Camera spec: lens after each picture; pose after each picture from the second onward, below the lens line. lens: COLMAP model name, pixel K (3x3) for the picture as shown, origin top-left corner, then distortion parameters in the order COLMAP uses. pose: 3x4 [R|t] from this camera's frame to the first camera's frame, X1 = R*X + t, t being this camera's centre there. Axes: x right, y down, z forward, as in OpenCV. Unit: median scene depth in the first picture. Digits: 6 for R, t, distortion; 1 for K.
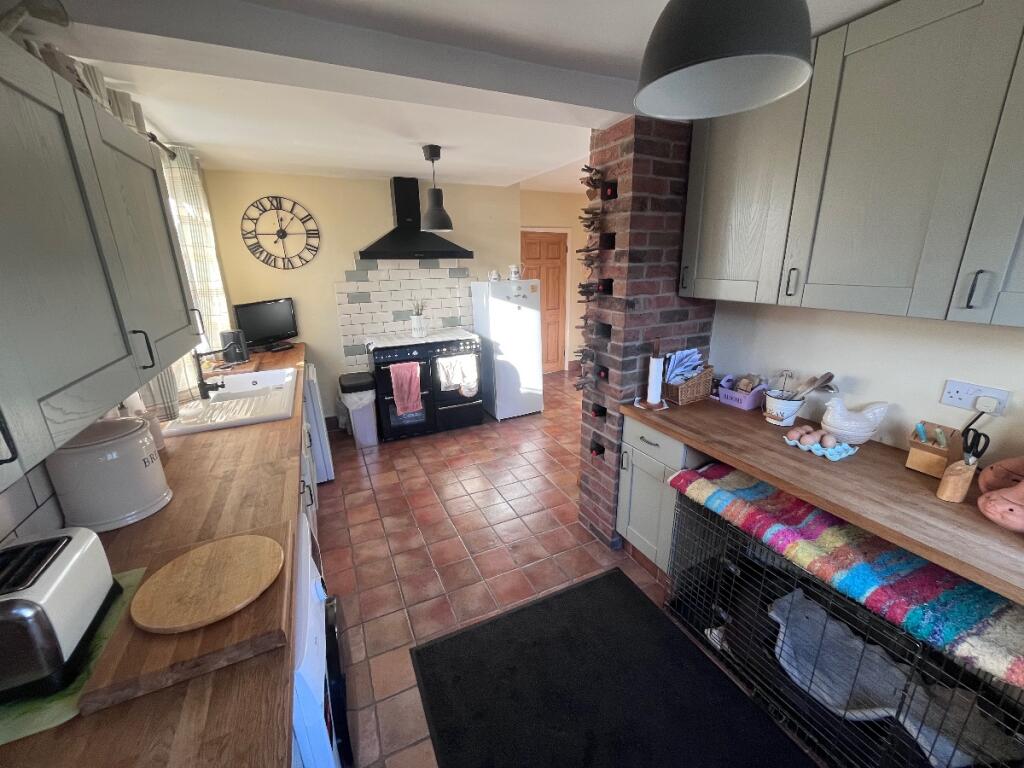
lens RADIAL K [[411.3, 0, 515.9], [0, 411.3, 382.0], [0, 0, 1]] dist [-0.005427, 0.000698]
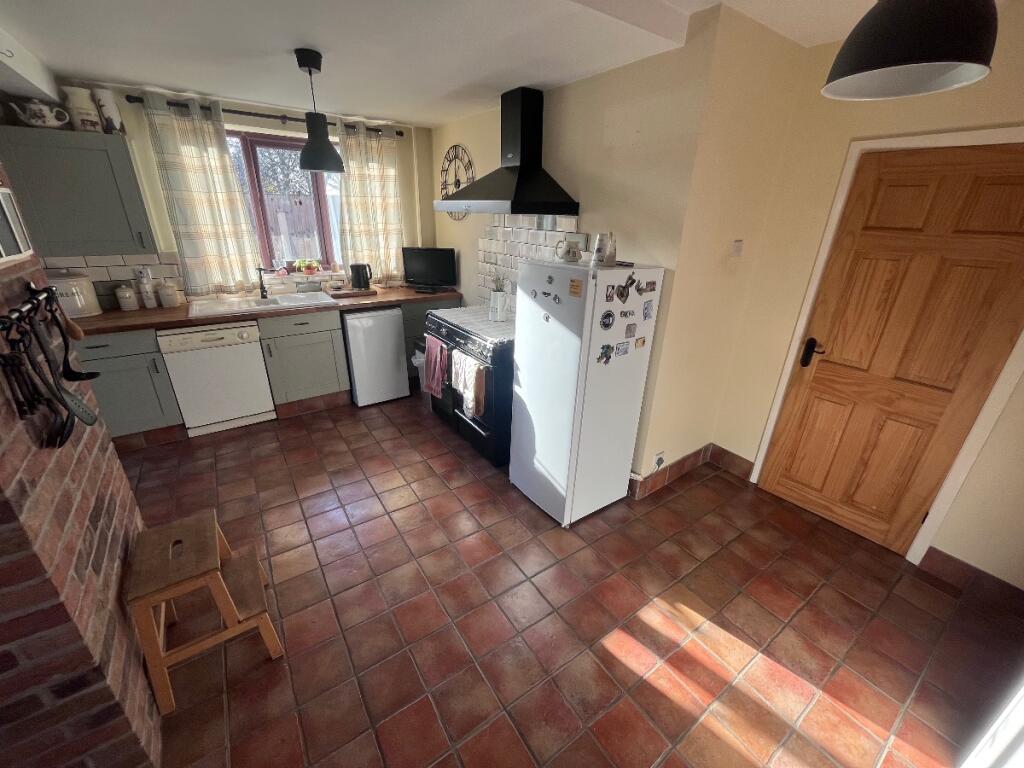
lens RADIAL K [[411.3, 0, 513.3], [0, 411.3, 385.0], [0, 0, 1]] dist [-0.005427, 0.000698]
pose [[0.155980, 0.401193, -0.902615, 0.545110], [-0.311733, 0.887093, 0.340423, -0.293683], [0.937279, 0.228276, 0.263434, 0.929220]]
